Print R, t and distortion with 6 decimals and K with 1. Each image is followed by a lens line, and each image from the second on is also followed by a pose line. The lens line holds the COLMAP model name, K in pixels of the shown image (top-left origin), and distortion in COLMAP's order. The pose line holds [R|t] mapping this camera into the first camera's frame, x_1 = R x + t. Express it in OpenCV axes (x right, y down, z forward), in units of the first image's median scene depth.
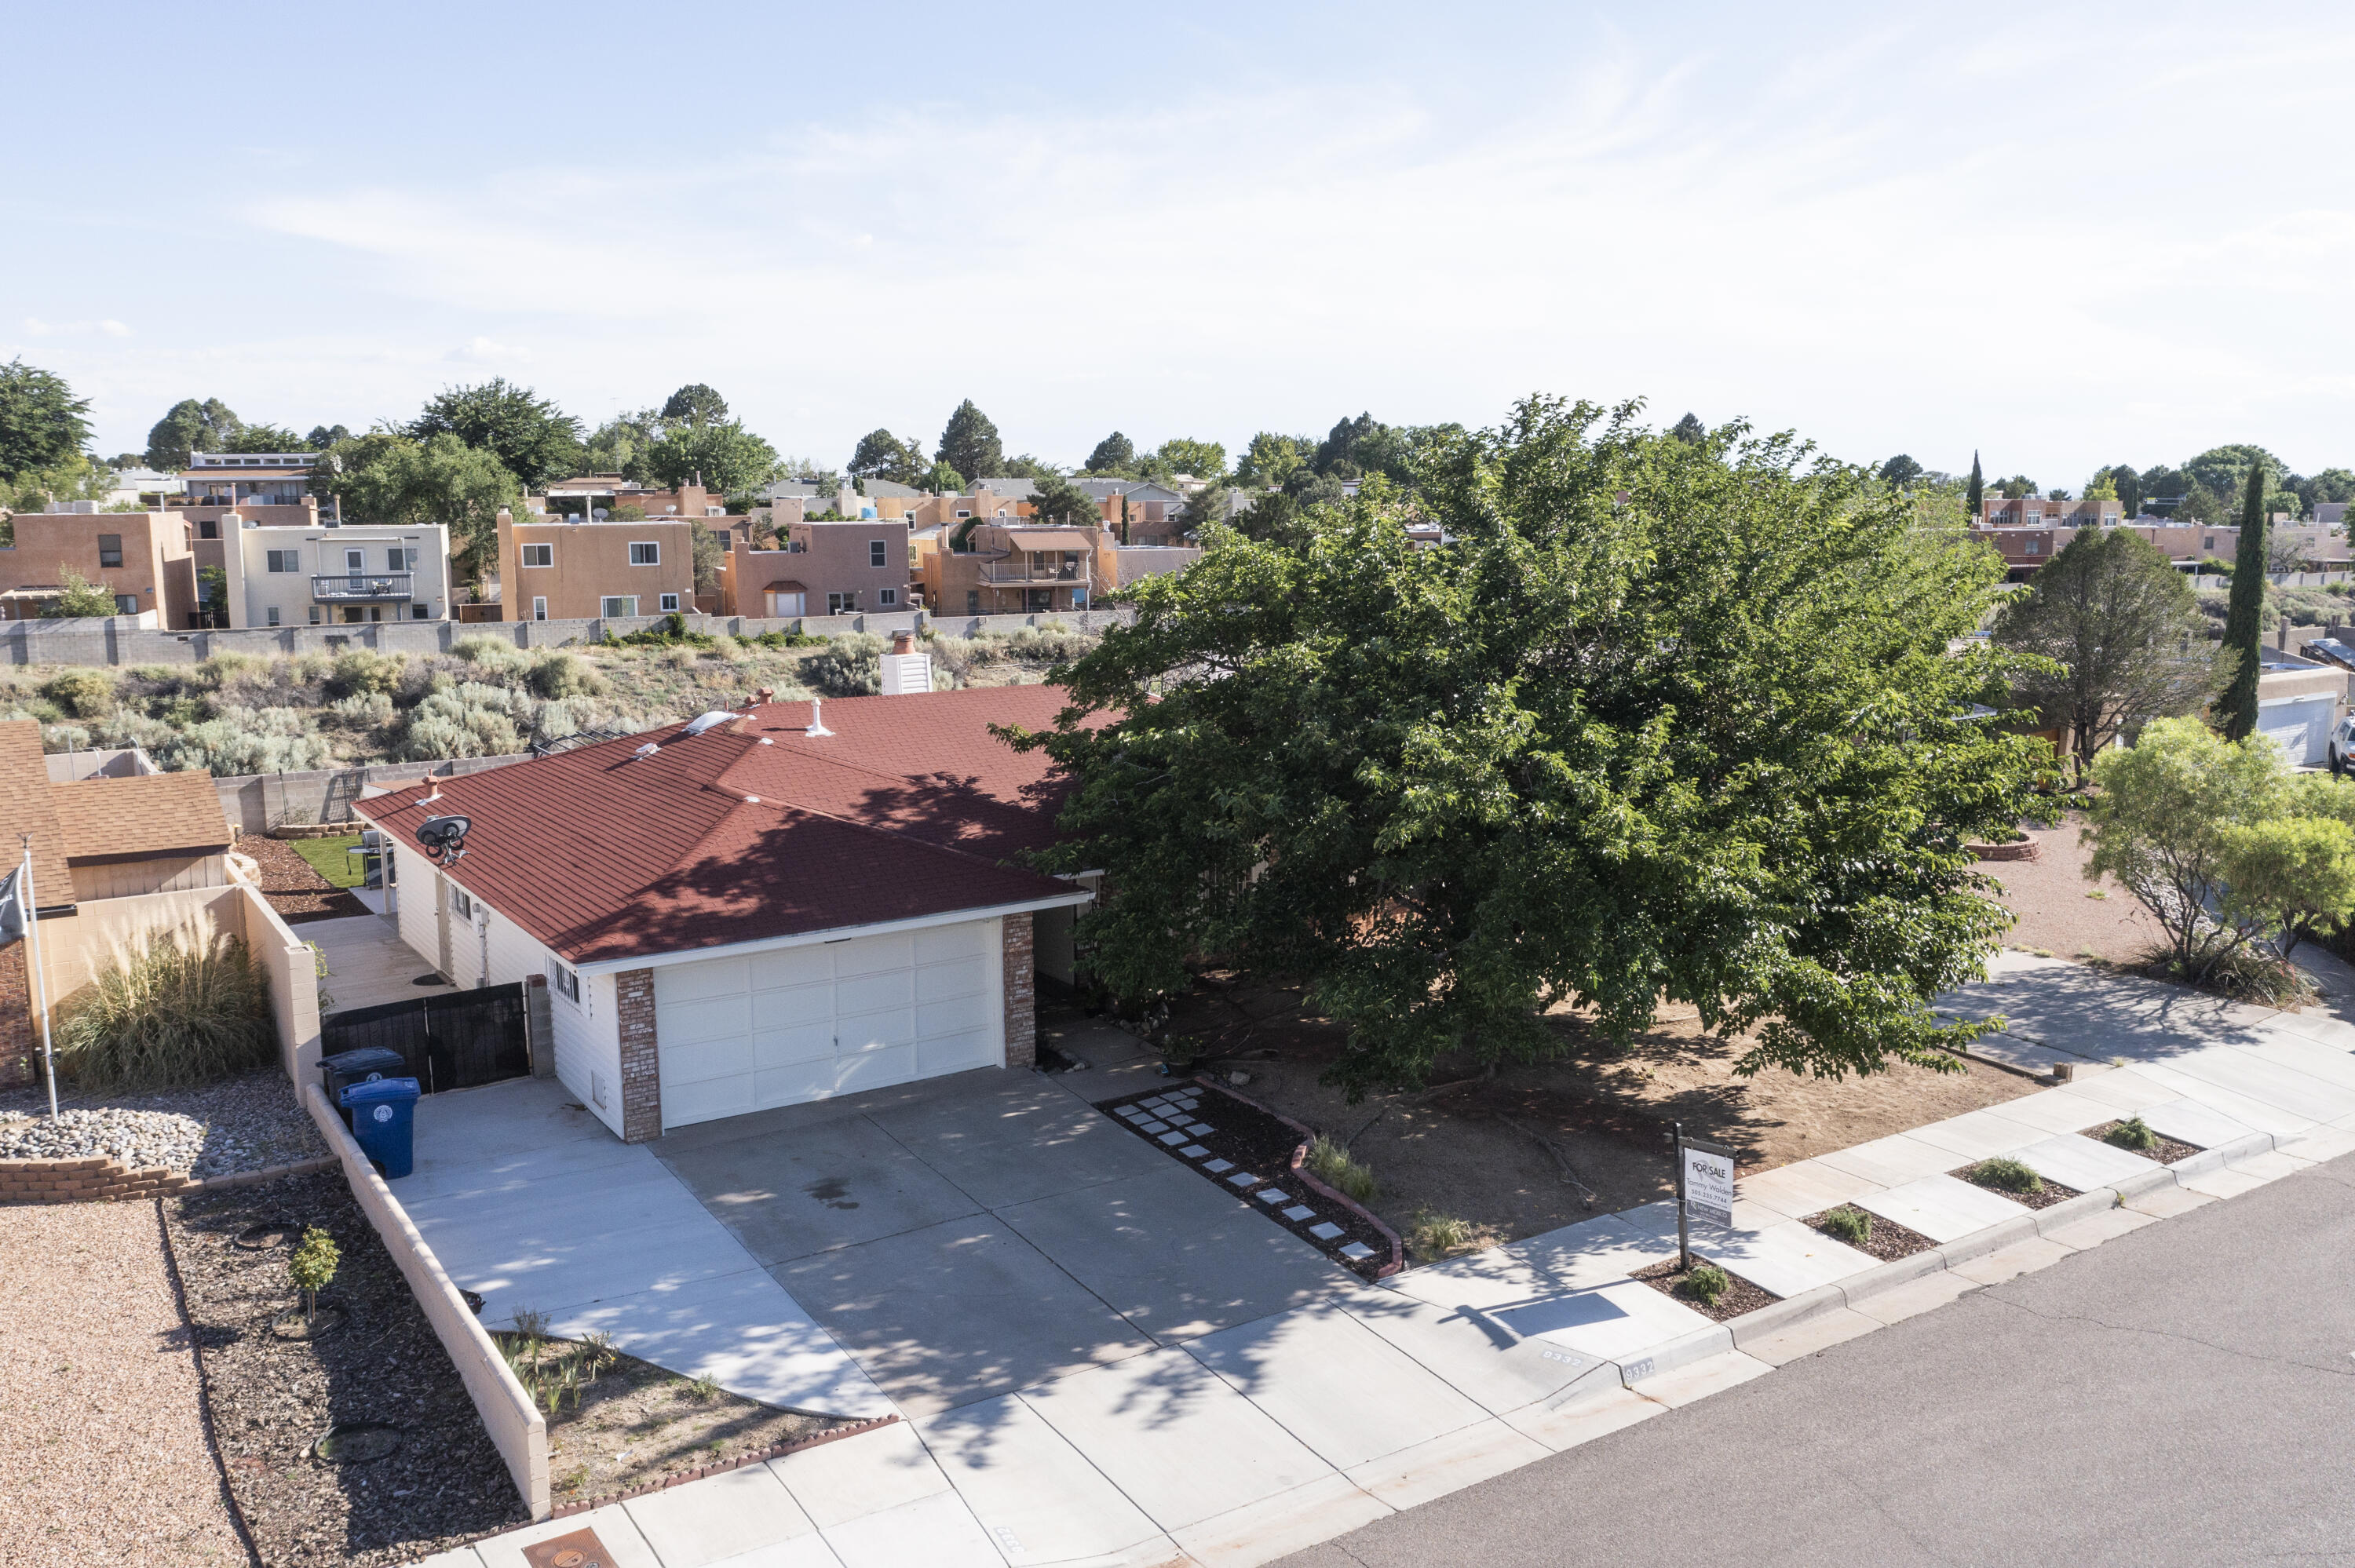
lens RADIAL K [[1875.1, 0, 1177.5], [0, 1875.1, 784.0], [0, 0, 1]] dist [-0.007964, 0.003279]
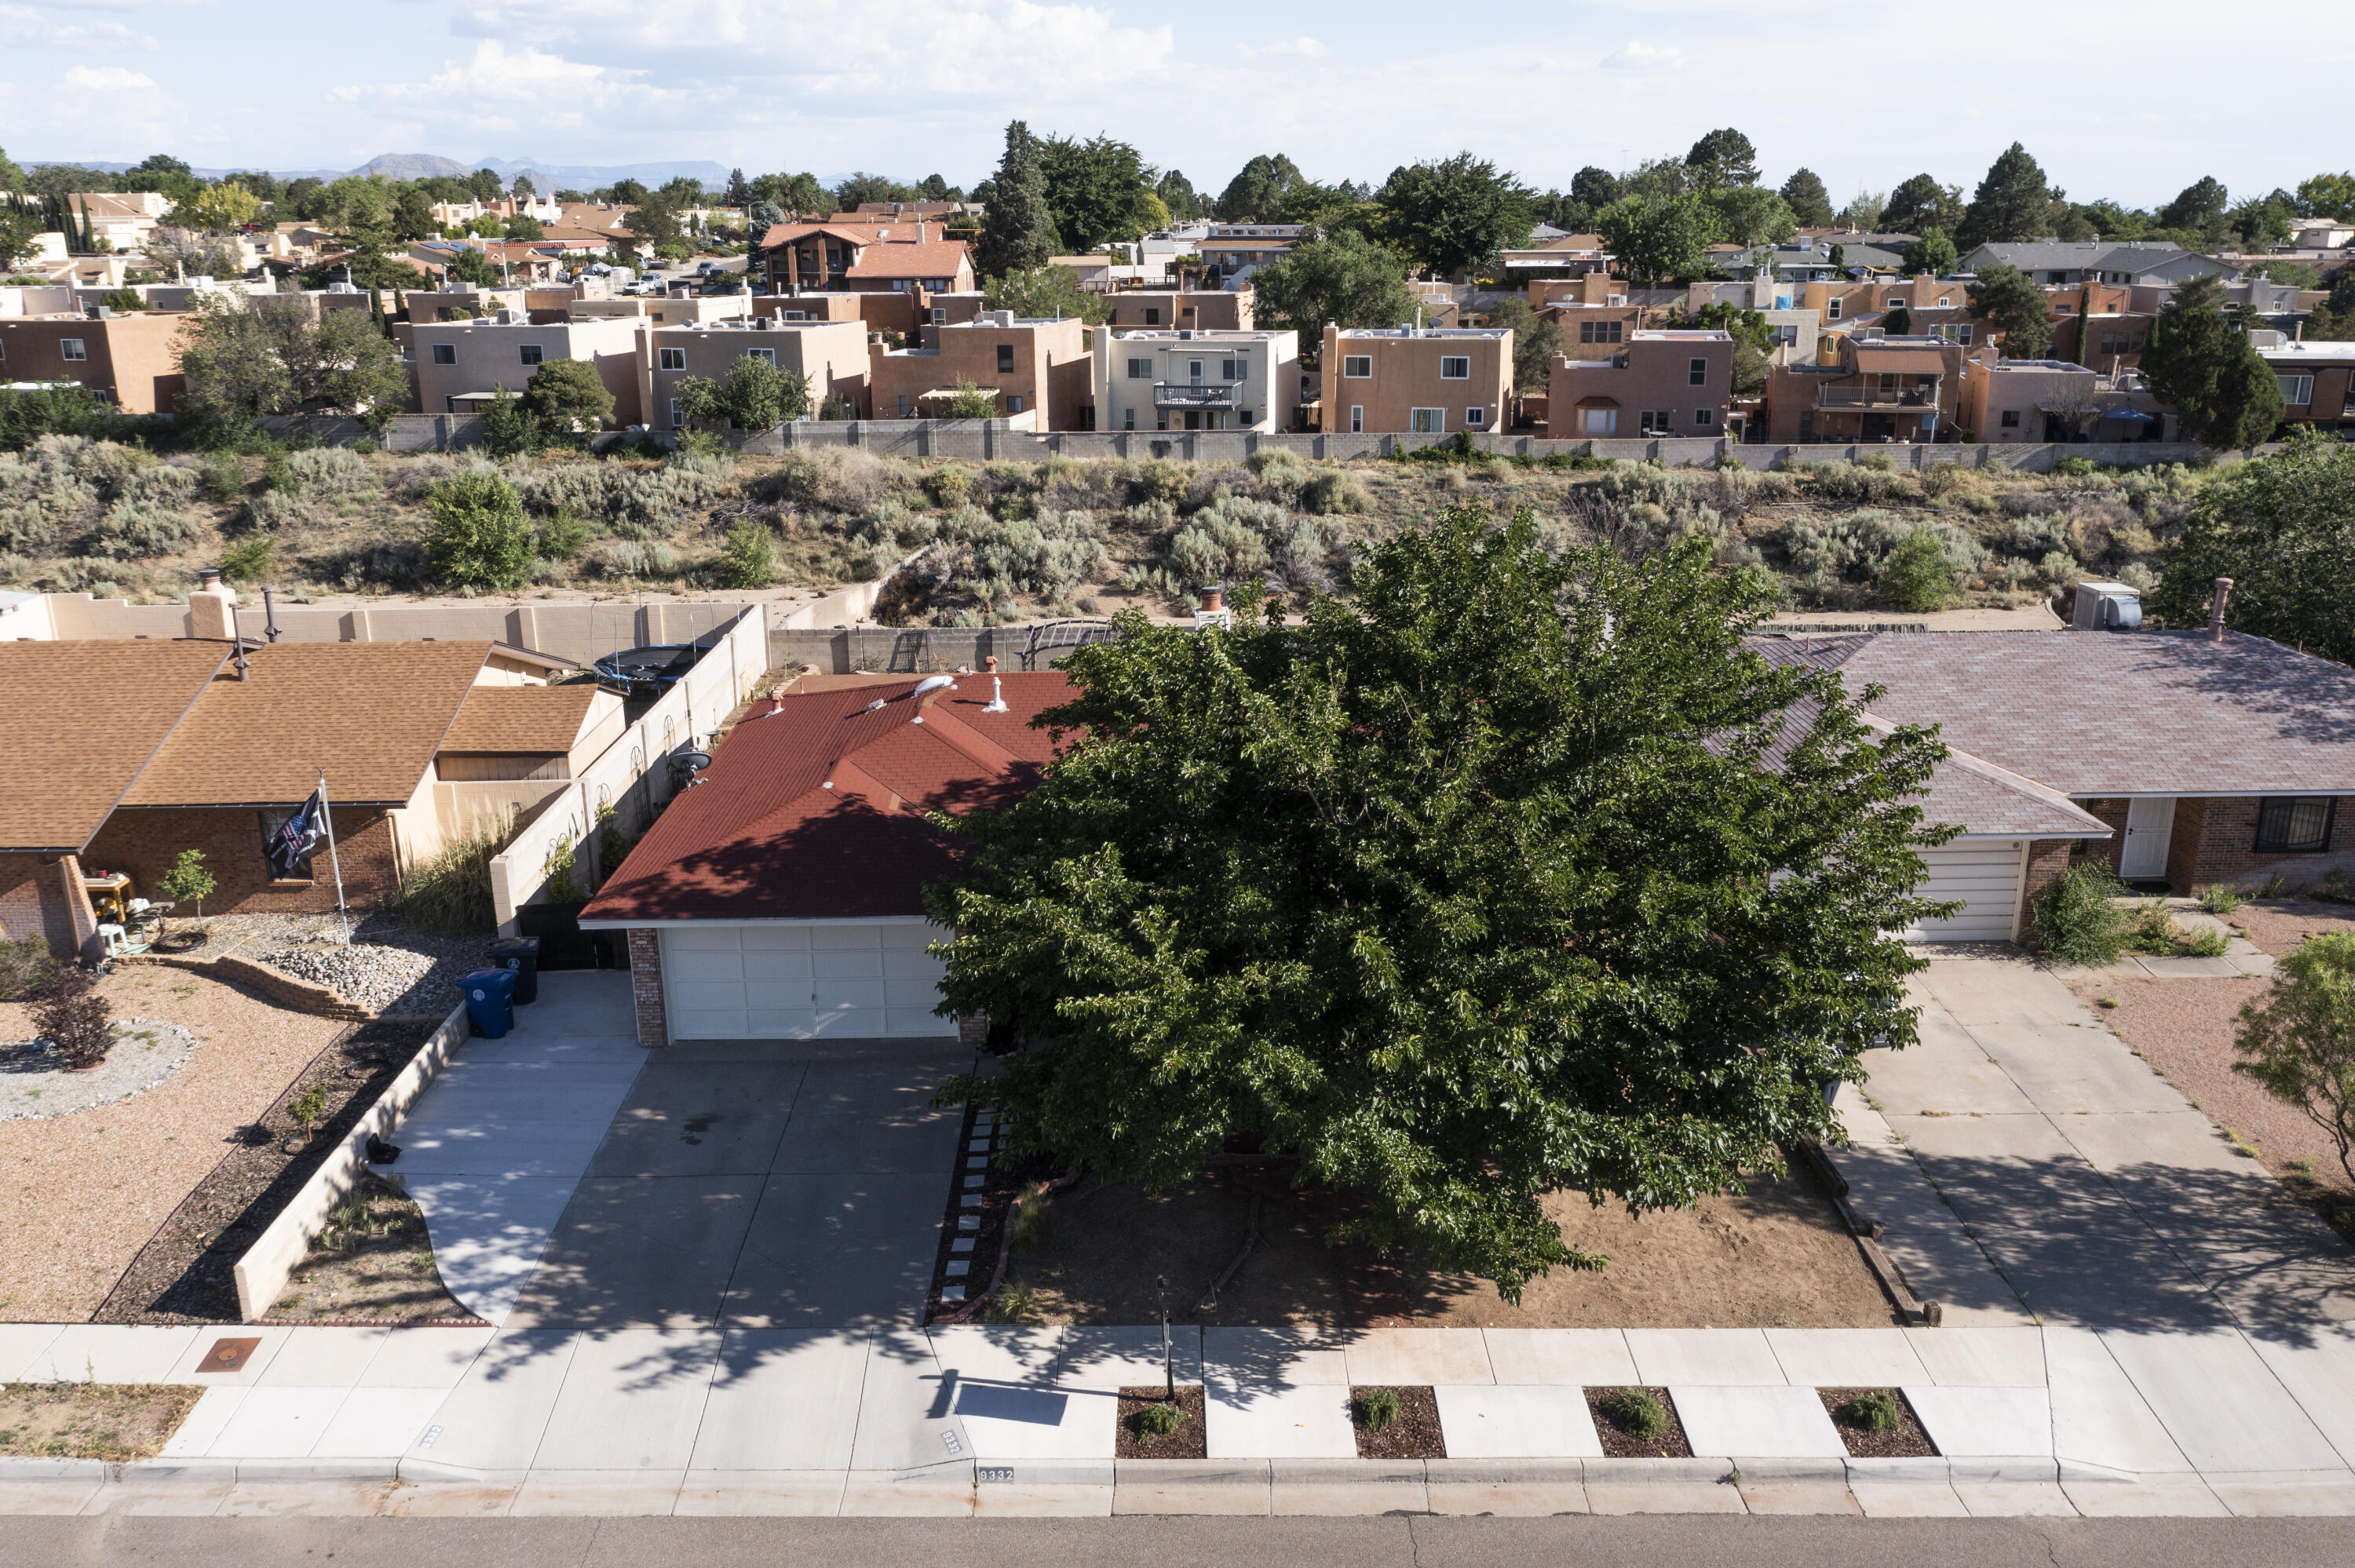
lens RADIAL K [[1875.1, 0, 1177.5], [0, 1875.1, 784.0], [0, 0, 1]] dist [-0.007964, 0.003279]
pose [[0.837065, 0.160347, -0.523078, 0.212901], [-0.081506, 0.981966, 0.170586, -0.077134], [0.540998, -0.100157, 0.835039, 0.030445]]
